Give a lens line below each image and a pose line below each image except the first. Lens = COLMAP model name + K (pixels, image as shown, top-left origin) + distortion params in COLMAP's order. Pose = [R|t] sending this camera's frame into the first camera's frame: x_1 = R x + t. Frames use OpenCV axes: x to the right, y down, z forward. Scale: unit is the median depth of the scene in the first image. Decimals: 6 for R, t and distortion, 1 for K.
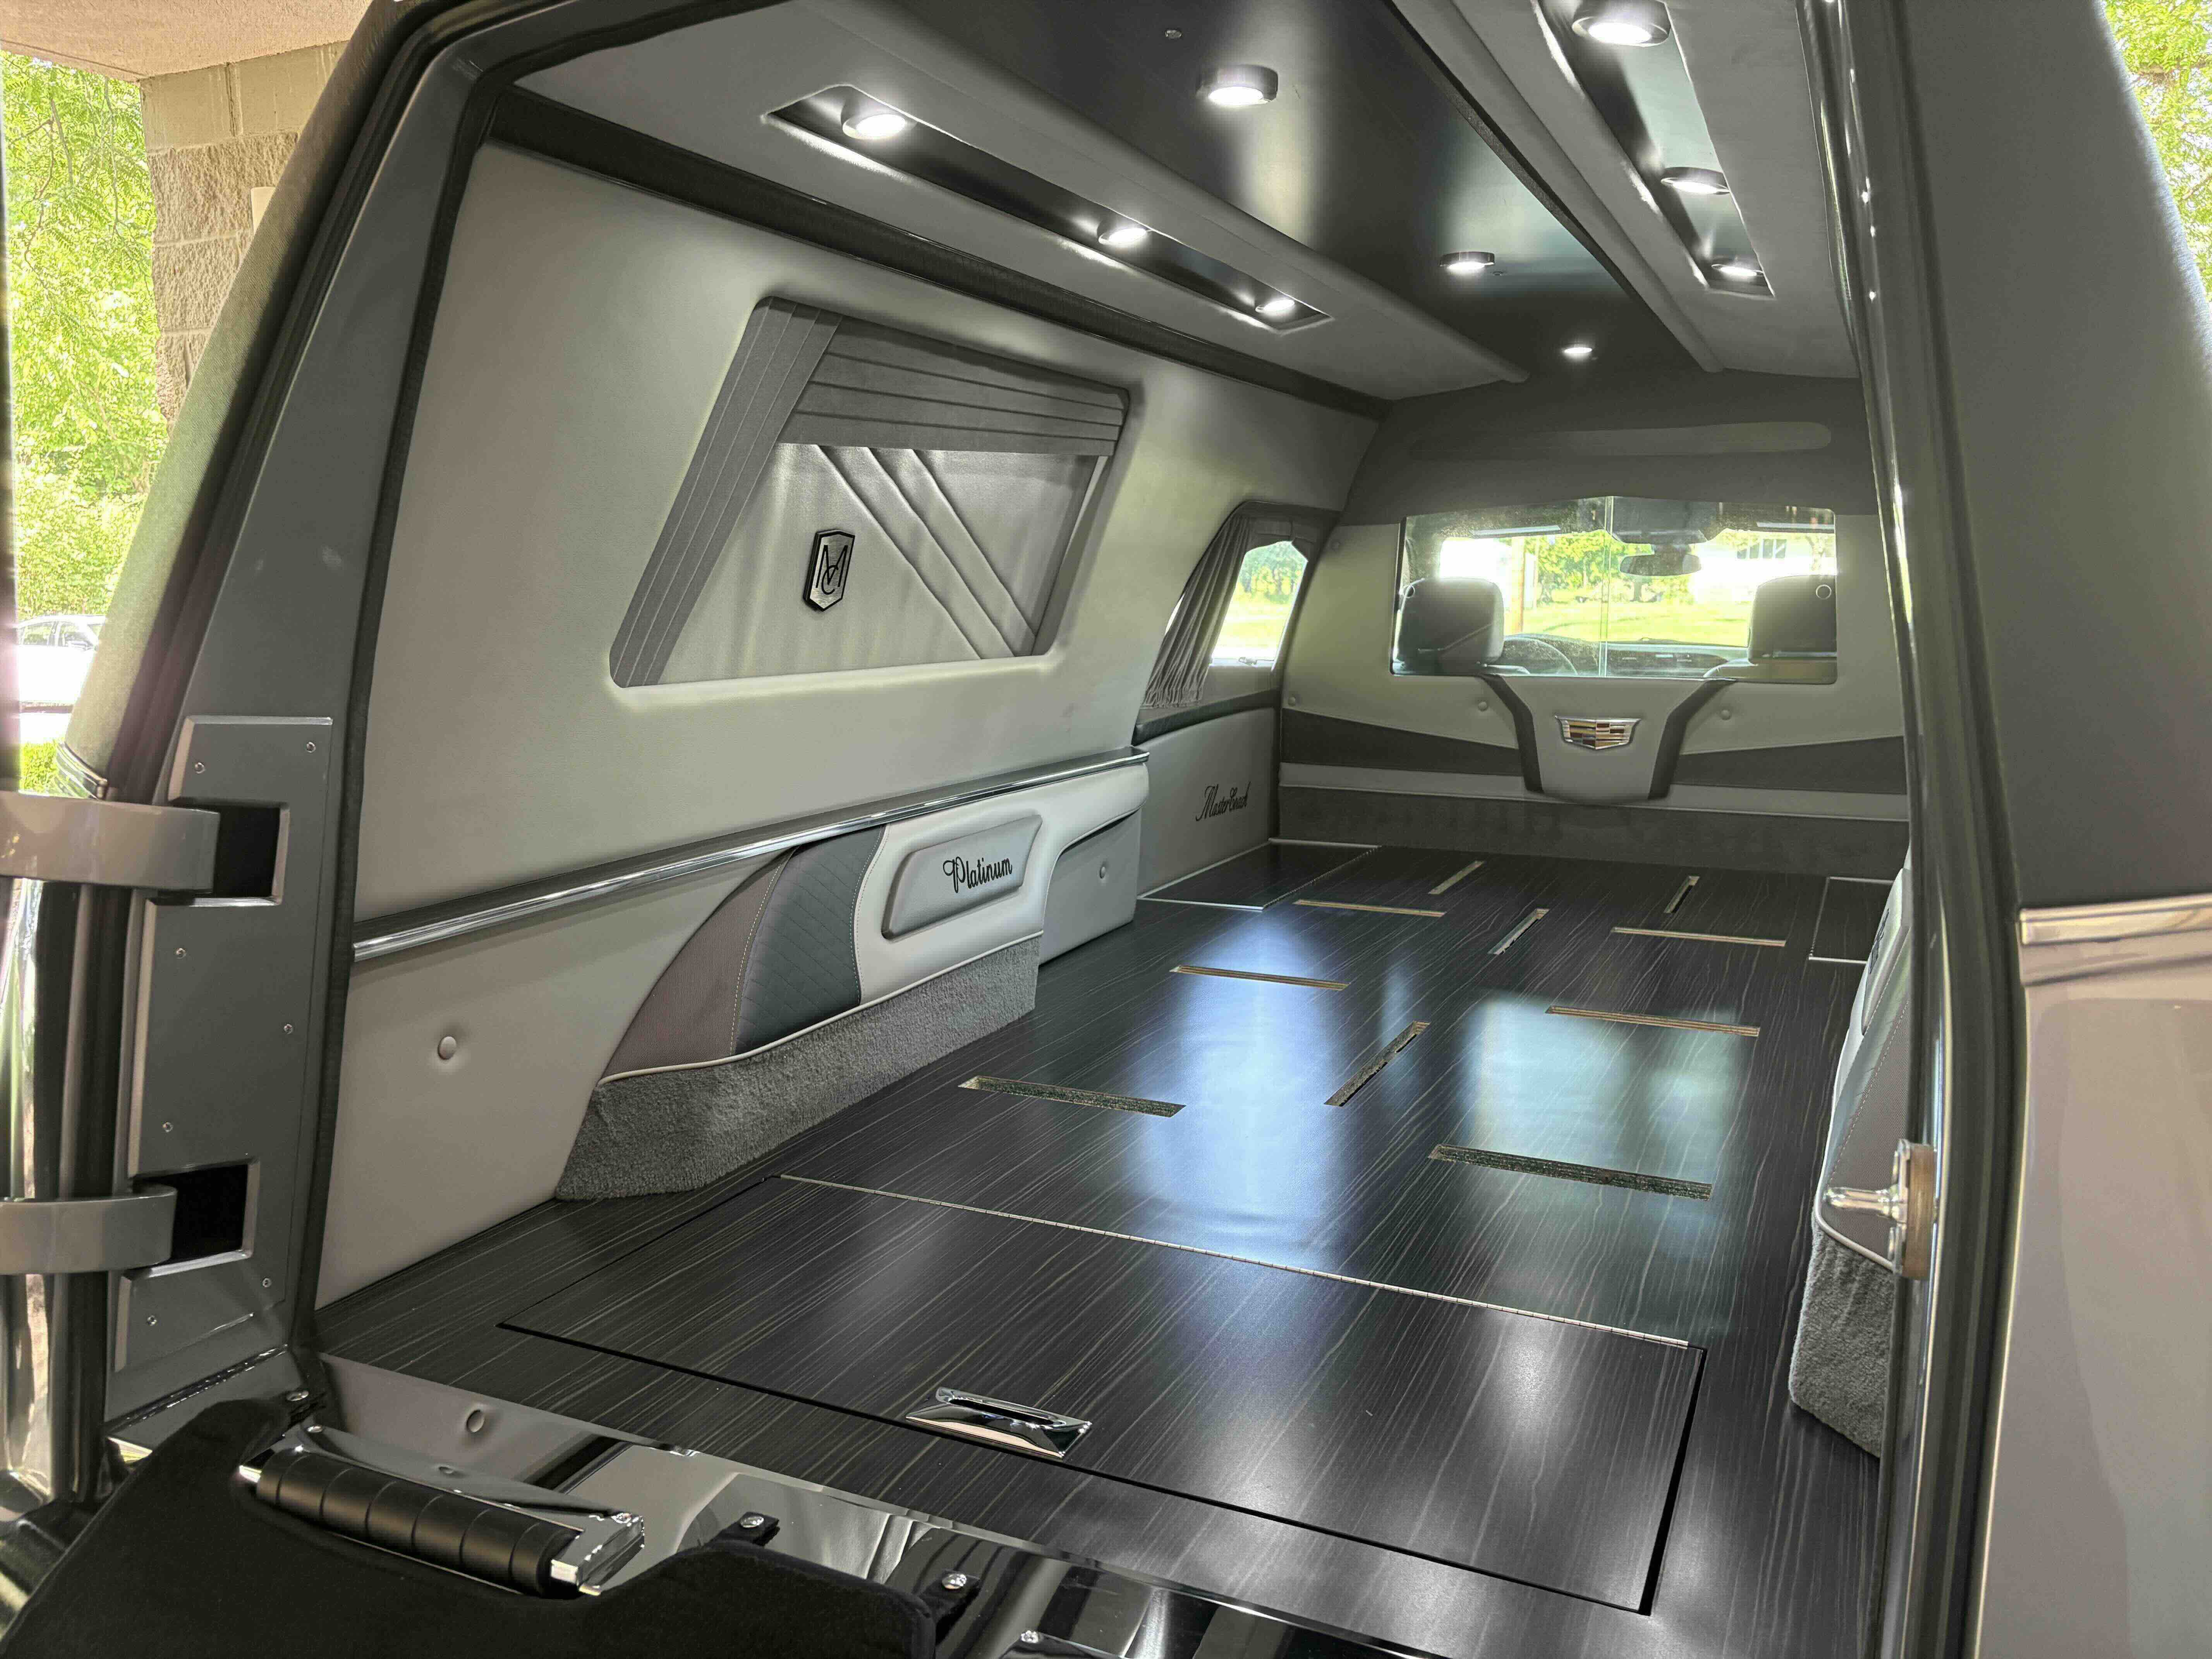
lens RADIAL K [[1674.9, 0, 1104.0], [0, 1674.9, 826.5], [0, 0, 1]] dist [0.074858, -0.100783]
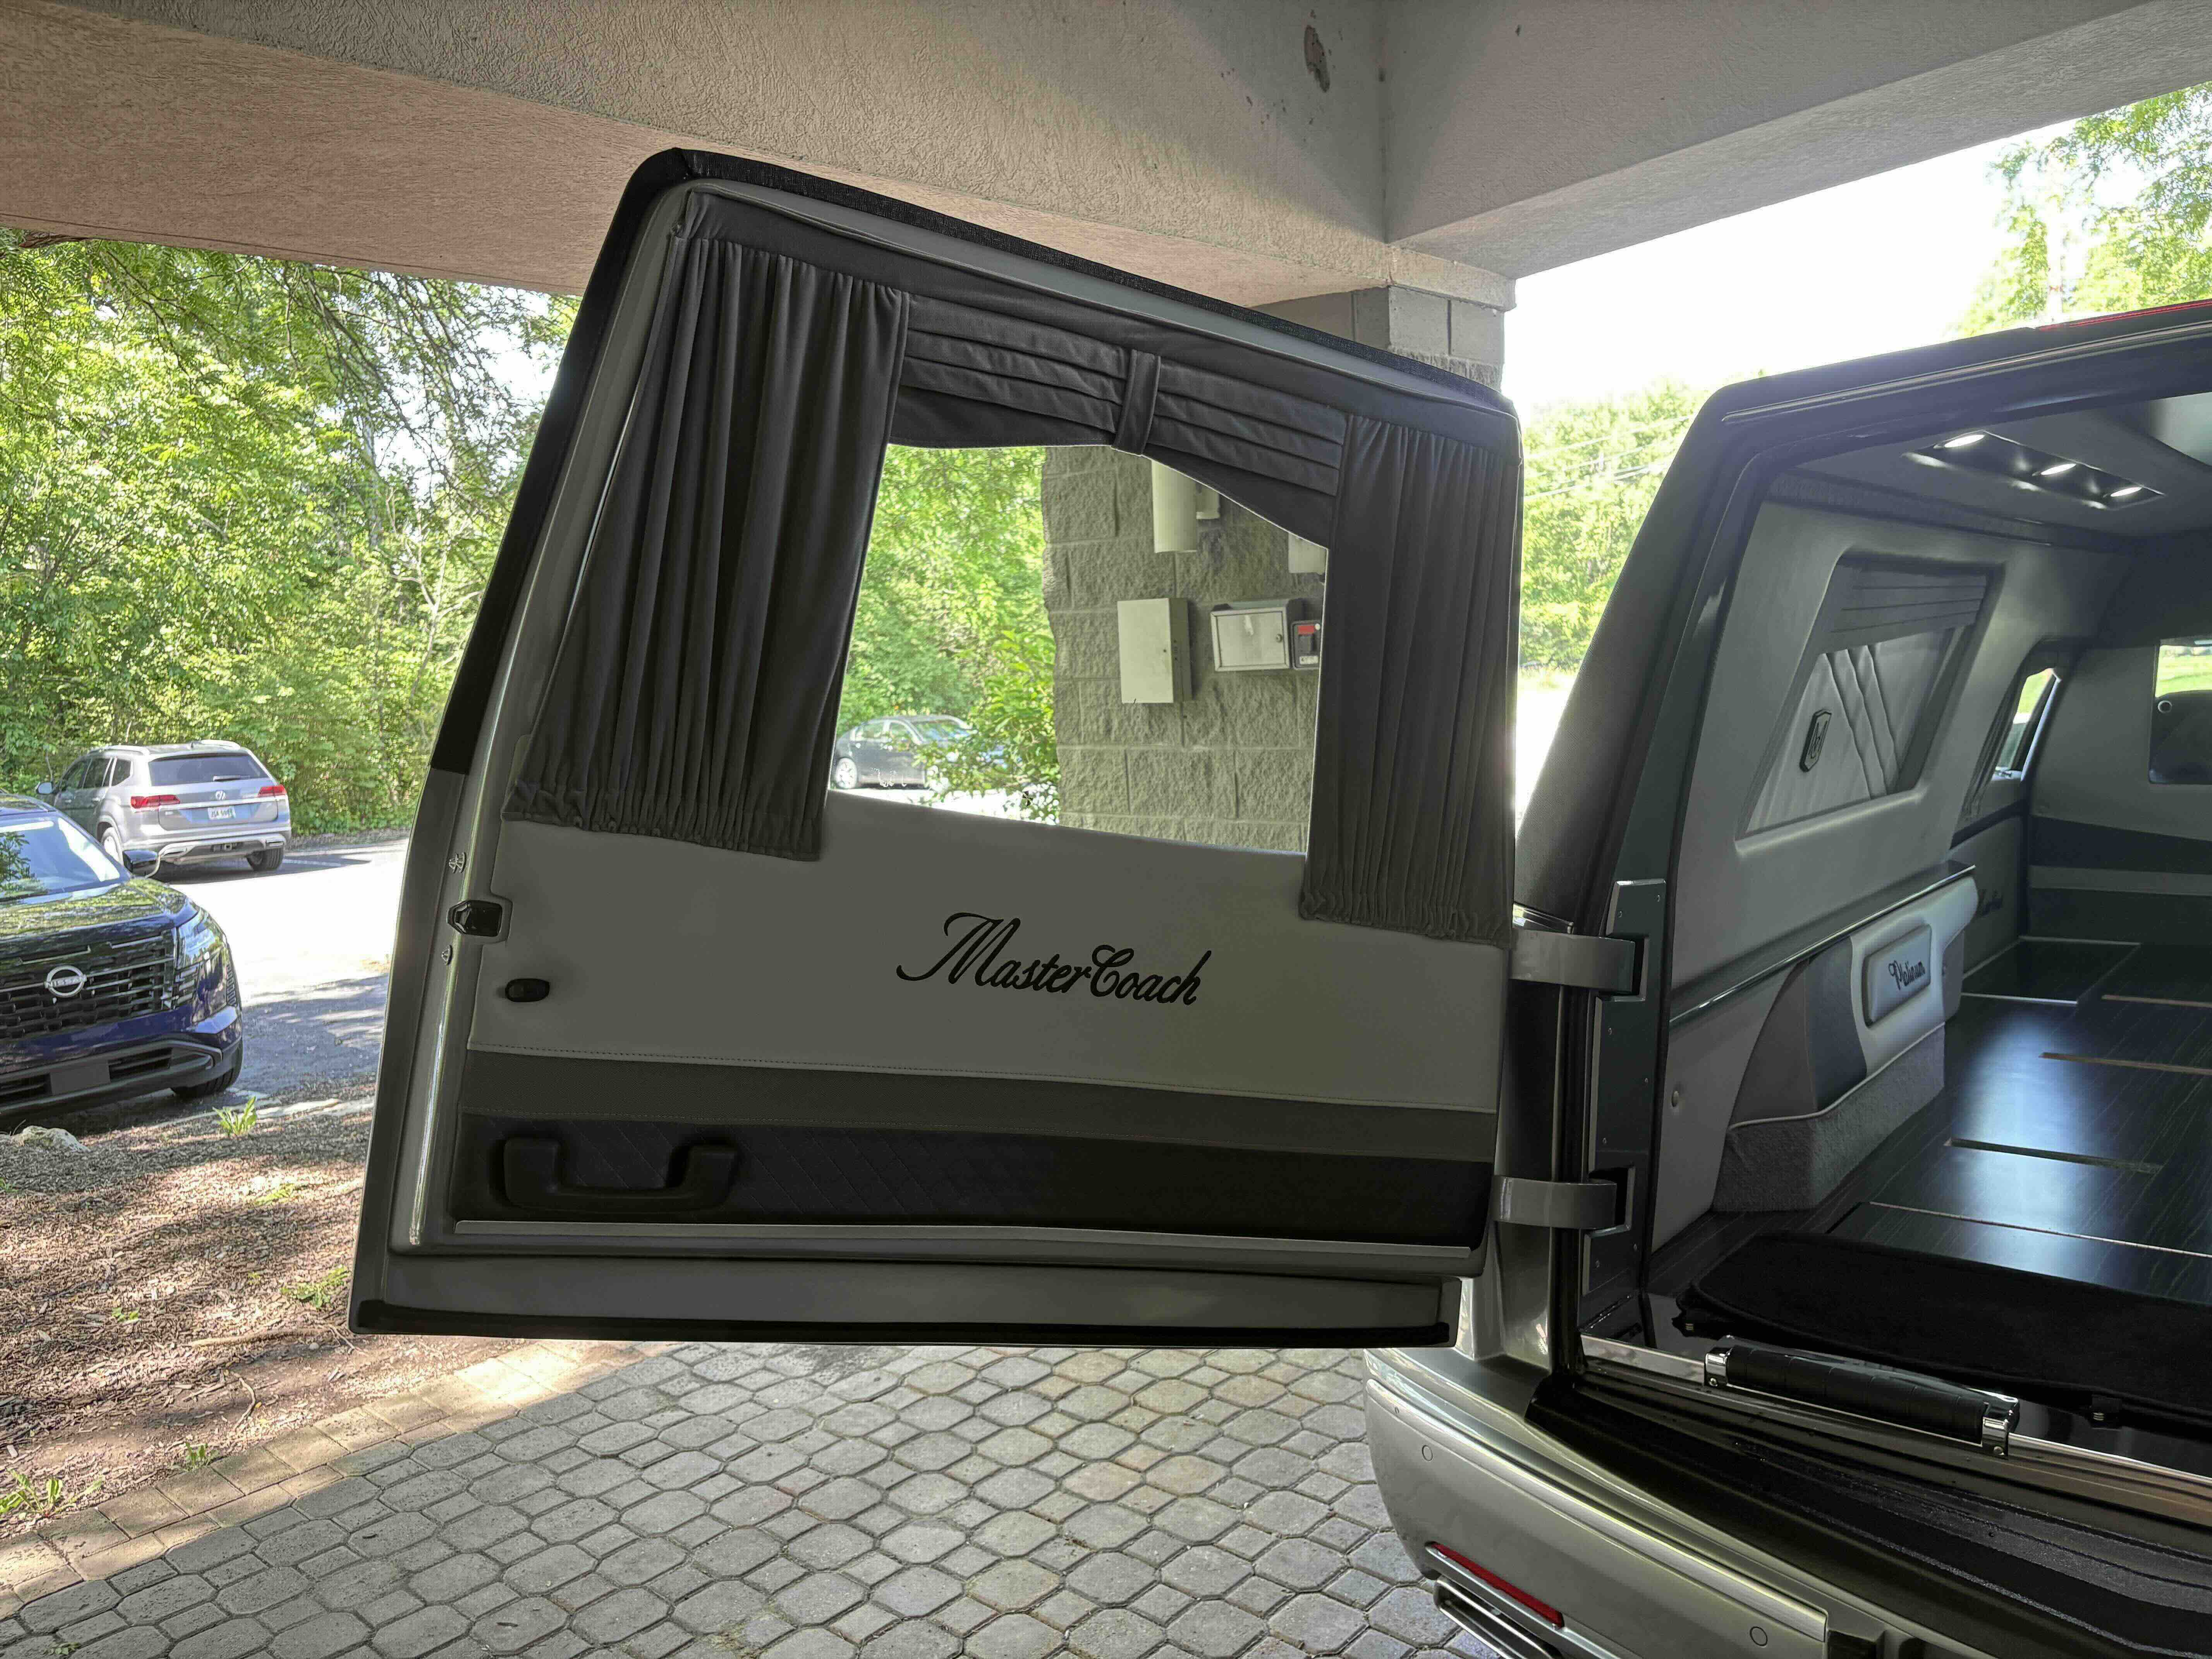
lens RADIAL K [[1673.4, 0, 1106.0], [0, 1673.4, 829.5], [0, 0, 1]] dist [0.042669, -0.048959]
pose [[0.966262, -0.017901, -0.256937, -0.365598], [0.005526, 0.998793, -0.048805, -0.023516], [0.257501, 0.045739, 0.965195, -0.398645]]
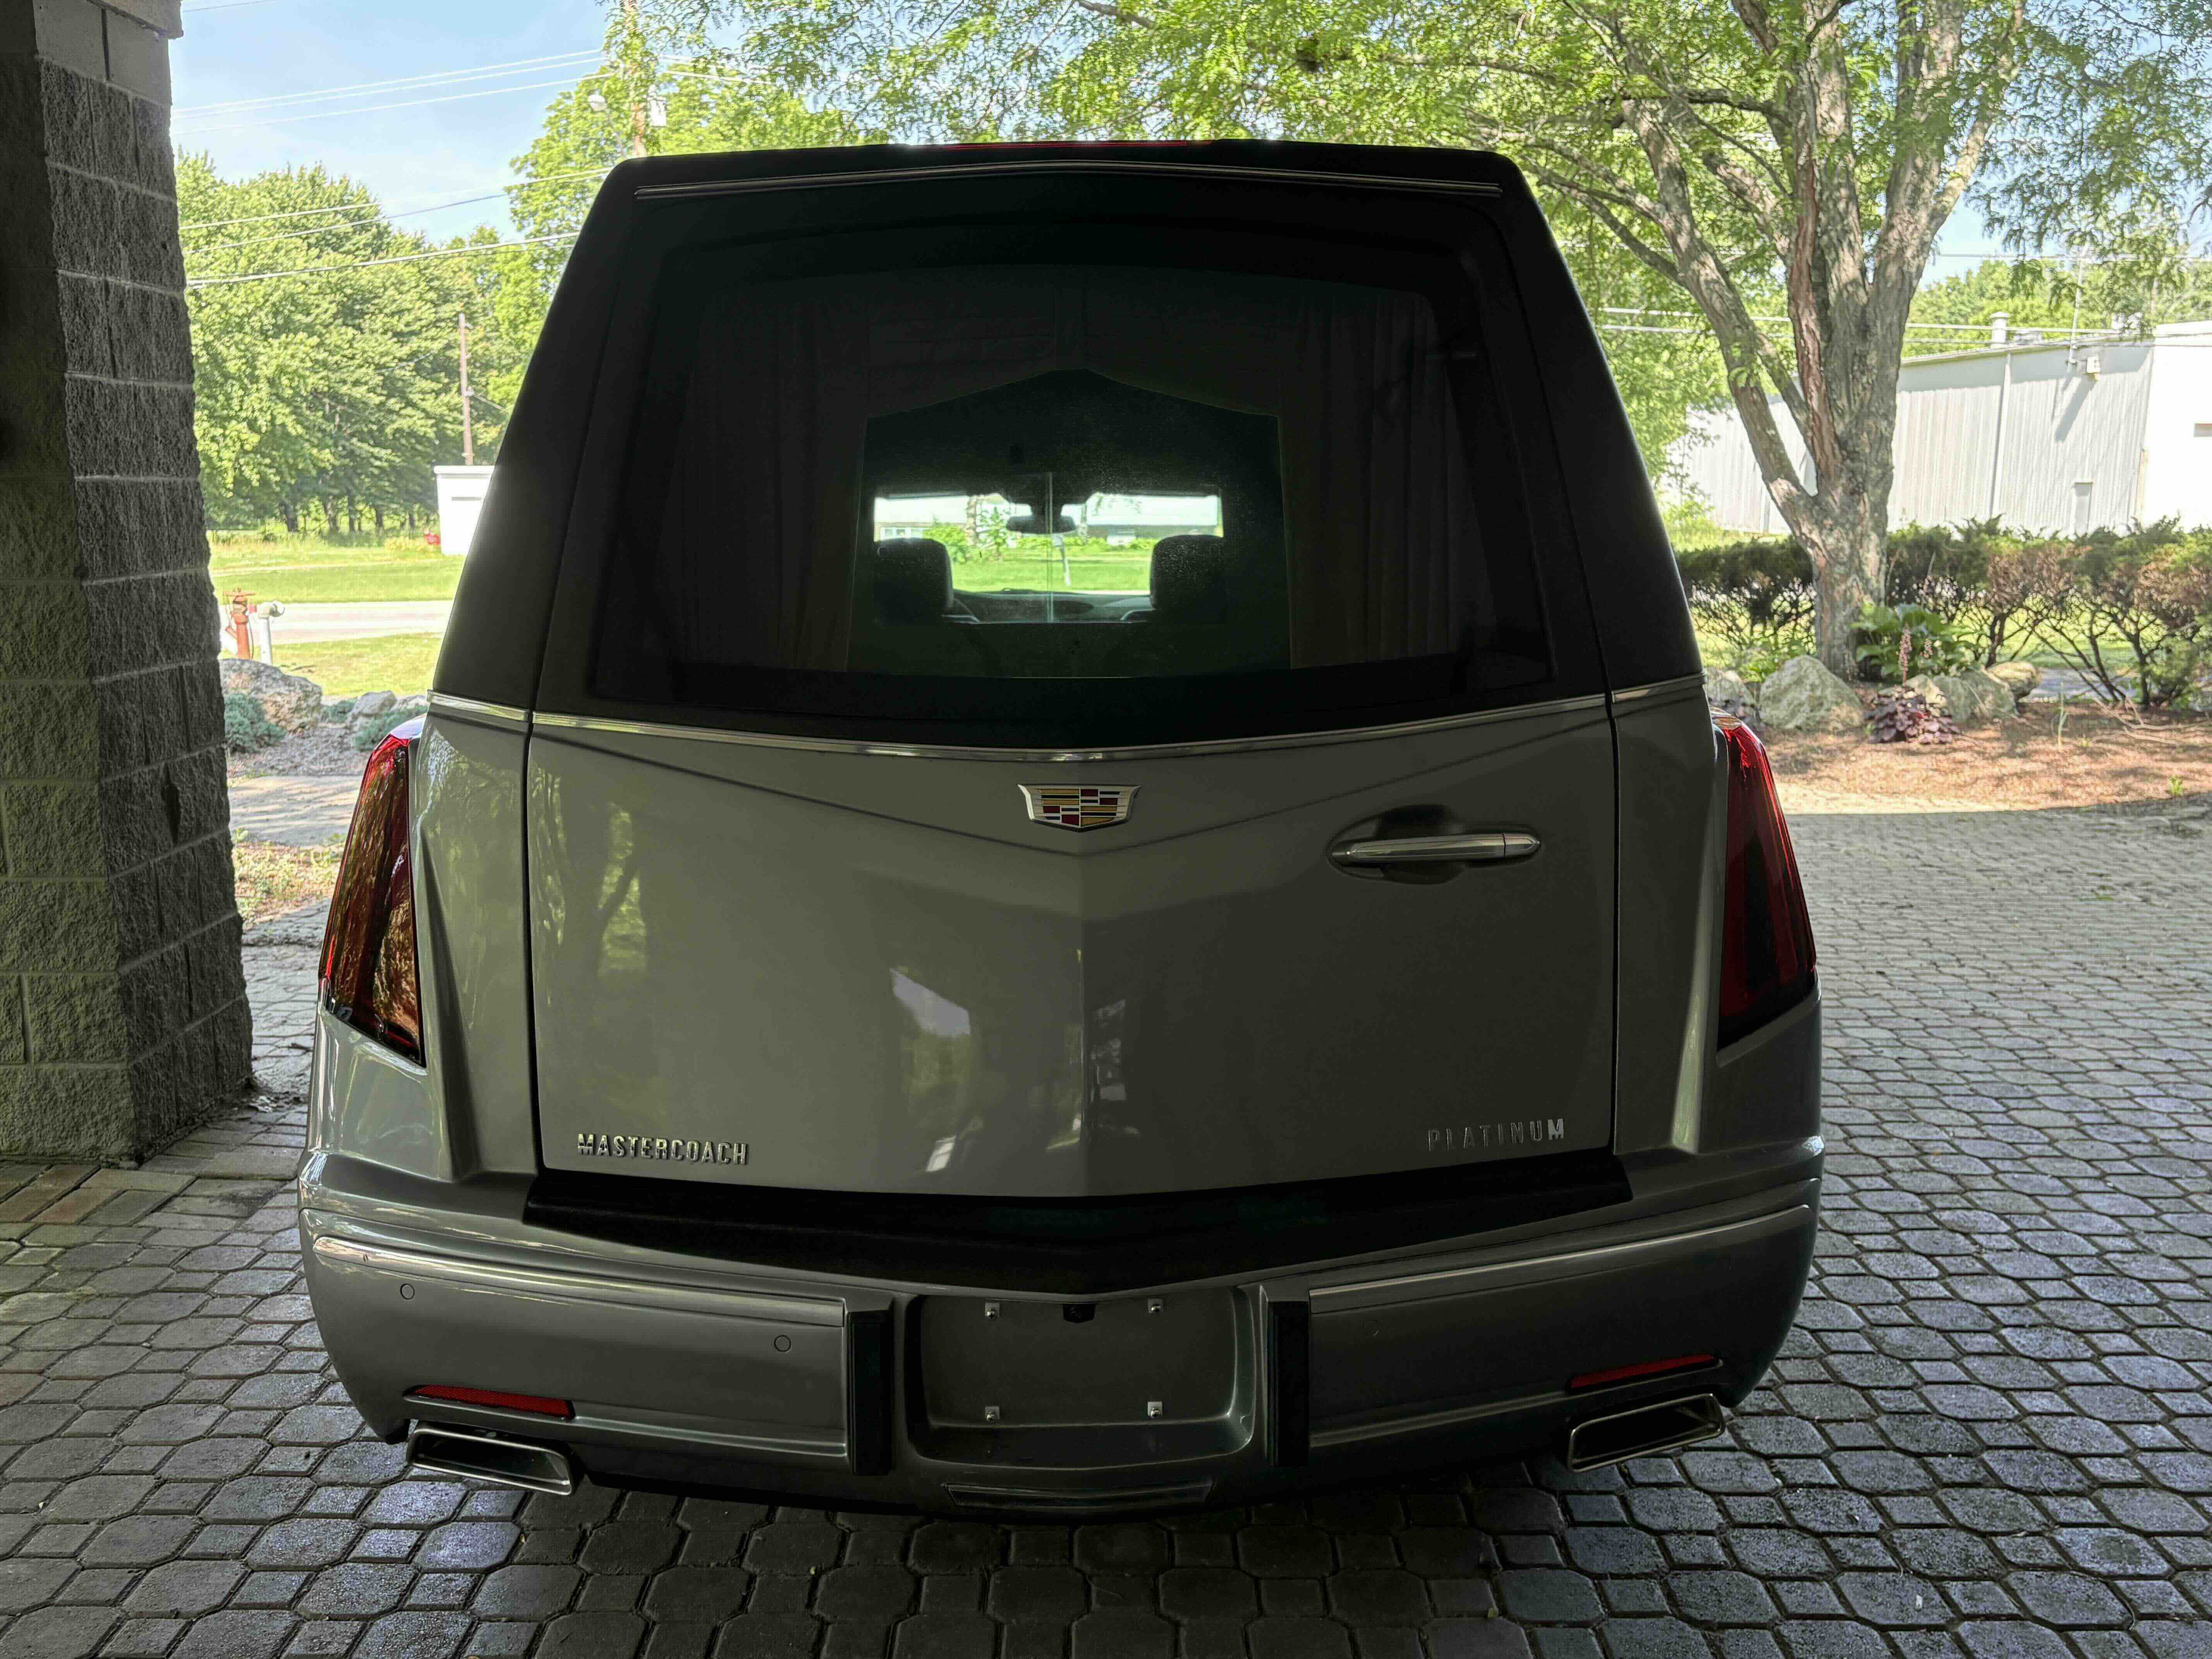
lens RADIAL K [[2004.7, 0, 1115.1], [0, 2004.7, 872.6], [0, 0, 1]] dist [0.058824, -0.064634]
pose [[0.888211, -0.088245, 0.450881, -0.577003], [0.075043, 0.996067, 0.047118, 0.045089], [-0.453265, -0.008016, 0.891340, -0.529873]]
